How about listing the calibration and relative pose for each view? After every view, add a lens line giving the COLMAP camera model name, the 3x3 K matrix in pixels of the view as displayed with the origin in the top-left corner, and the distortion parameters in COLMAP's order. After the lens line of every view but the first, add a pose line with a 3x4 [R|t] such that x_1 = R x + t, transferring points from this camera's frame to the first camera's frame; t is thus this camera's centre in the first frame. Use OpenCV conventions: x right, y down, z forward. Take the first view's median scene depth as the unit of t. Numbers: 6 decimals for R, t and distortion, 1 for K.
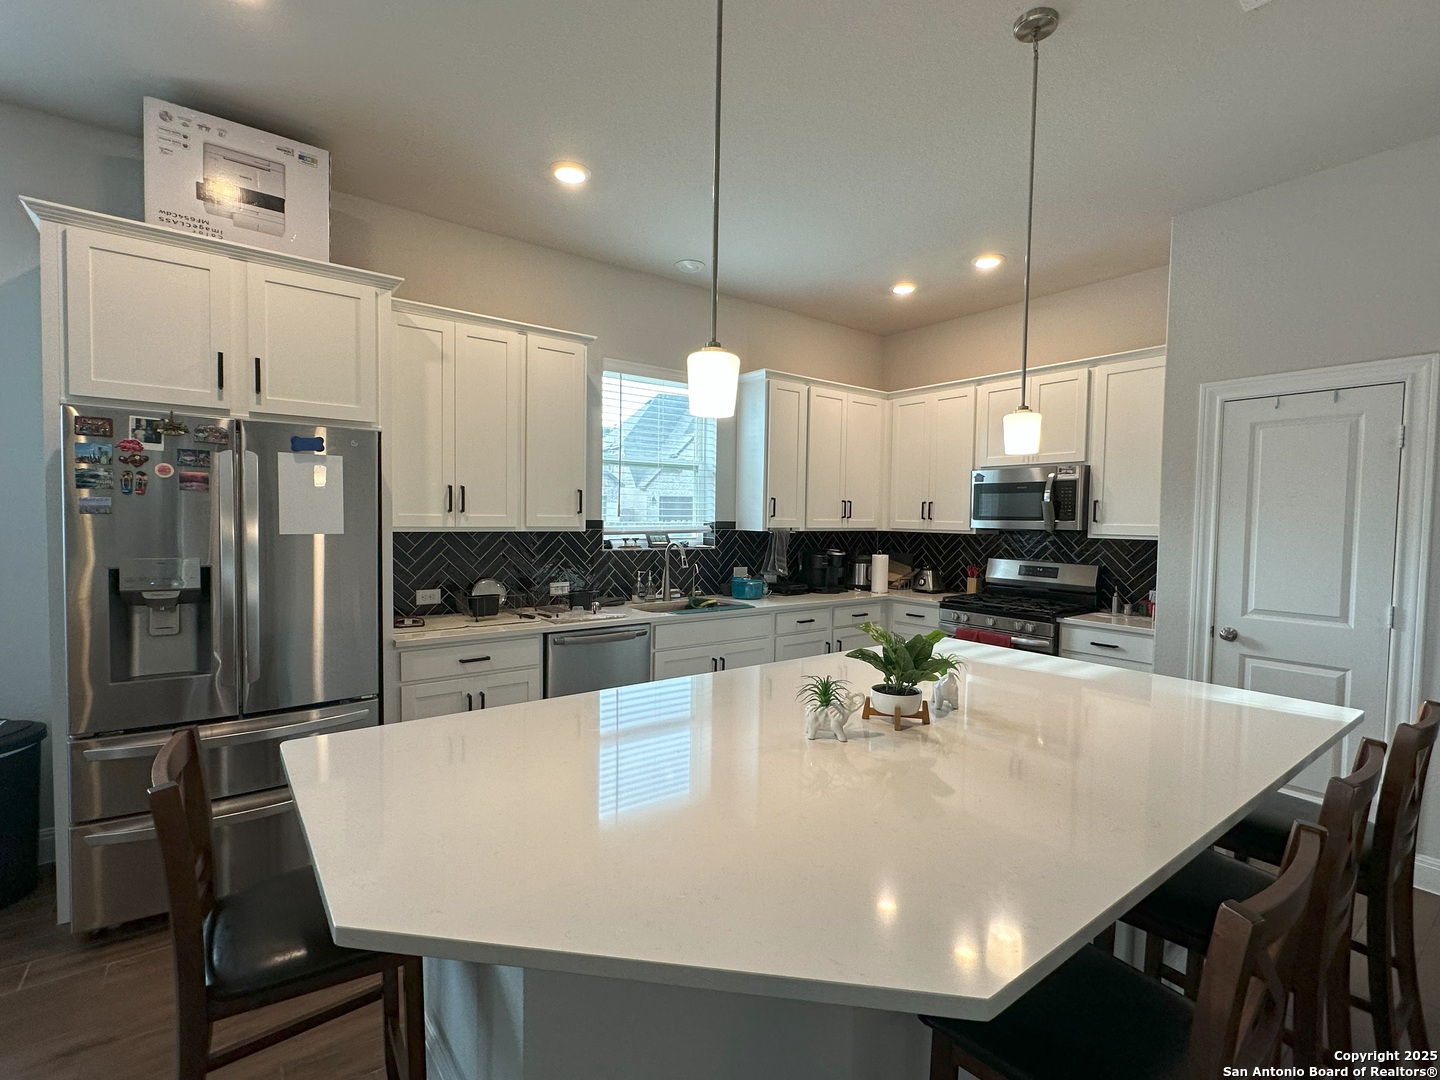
lens RADIAL K [[662.0, 0, 720.0], [0, 662.0, 540.0], [0, 0, 1]] dist [0.001672, 0.000433]
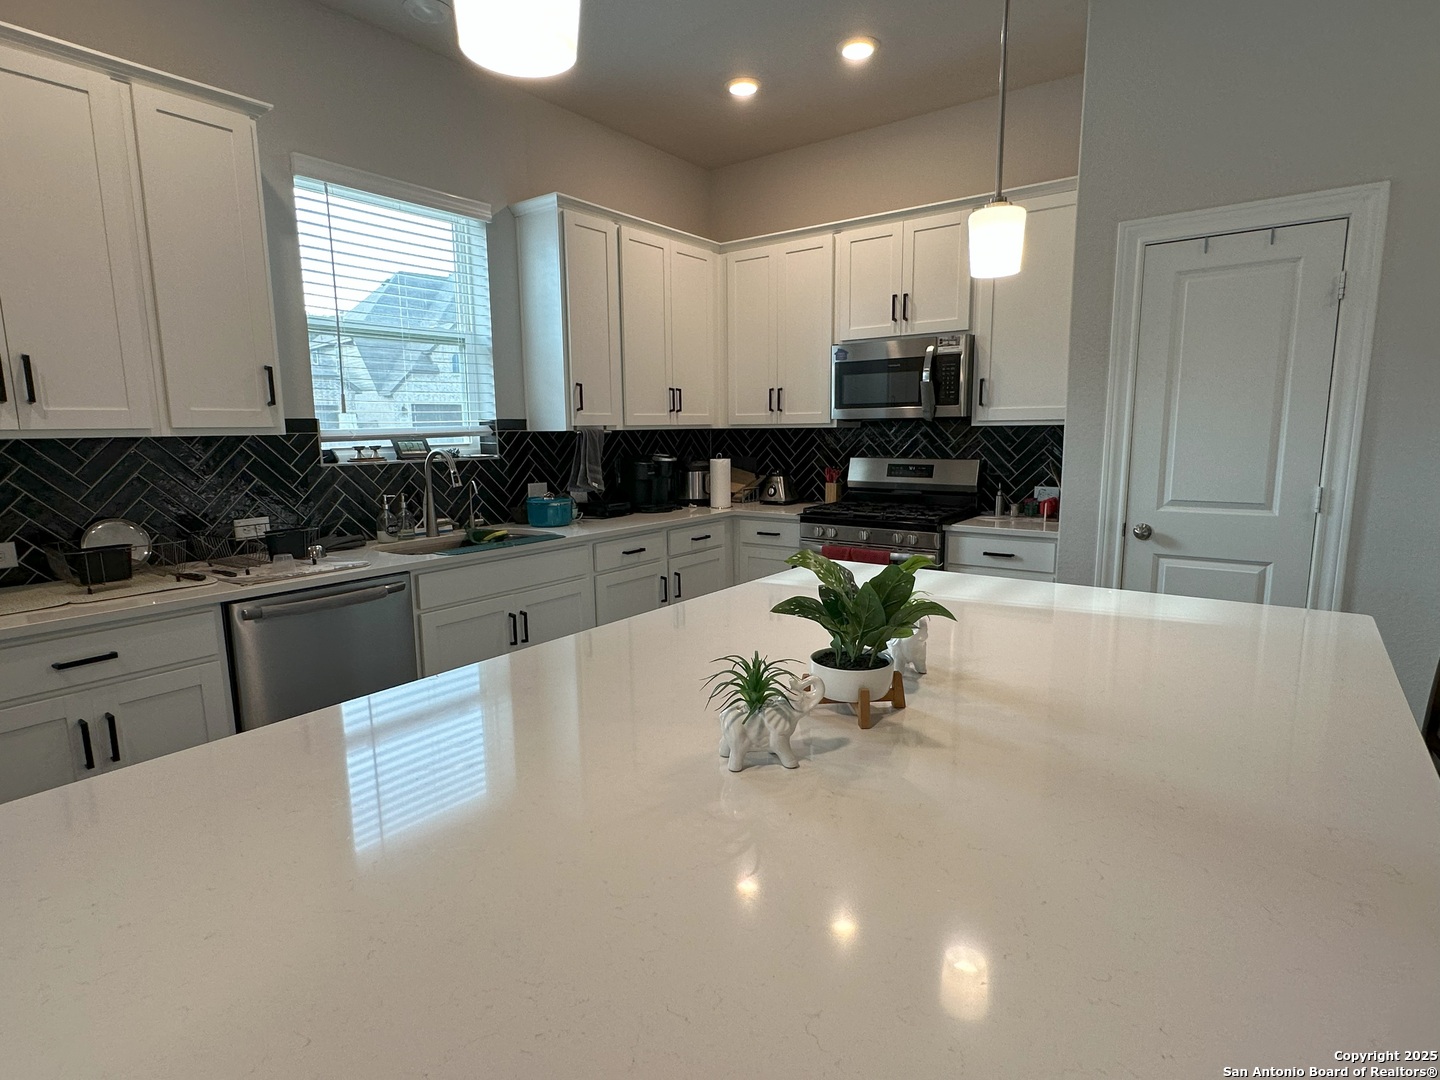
lens RADIAL K [[763.0, 0, 716.3], [0, 763.0, 543.9], [0, 0, 1]] dist [-0.000639, 0.000316]
pose [[0.959787, -0.069039, 0.272106, -0.013411], [0.036863, 0.991890, 0.121638, 0.013930], [-0.278297, -0.106716, 0.954548, 0.157108]]
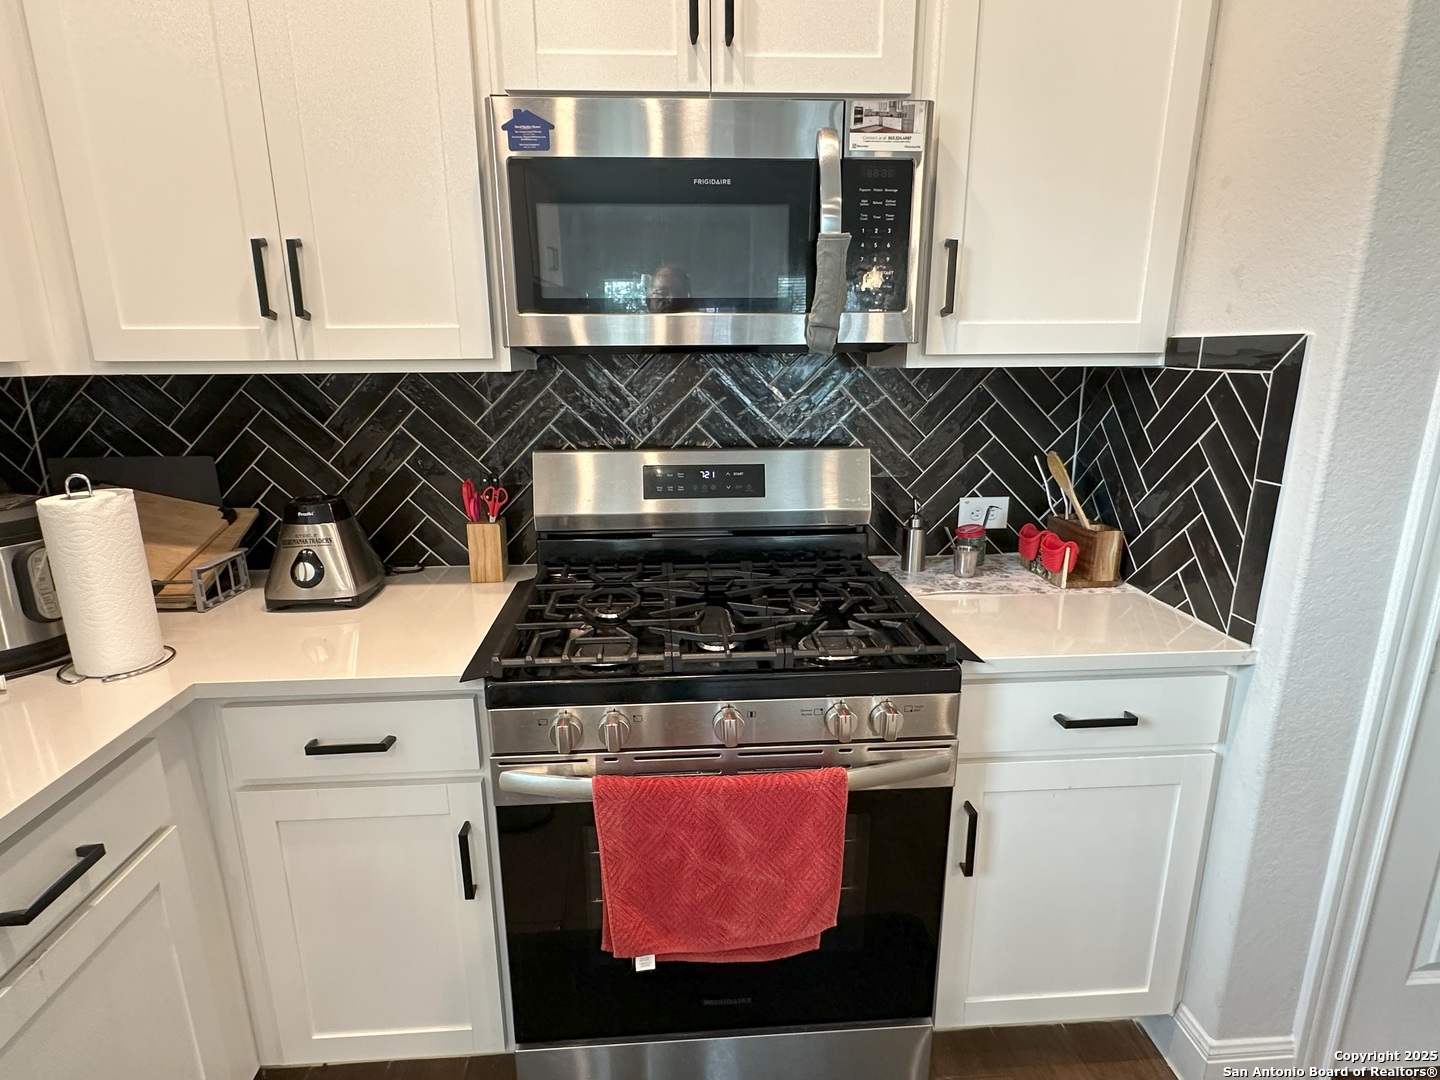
lens RADIAL K [[763.0, 0, 716.3], [0, 763.0, 543.9], [0, 0, 1]] dist [-0.000639, 0.000316]
pose [[0.554246, -0.220616, 0.802583, 0.178029], [0.046550, 0.970941, 0.234748, -0.010620], [-0.831050, -0.092748, 0.548410, 0.797537]]
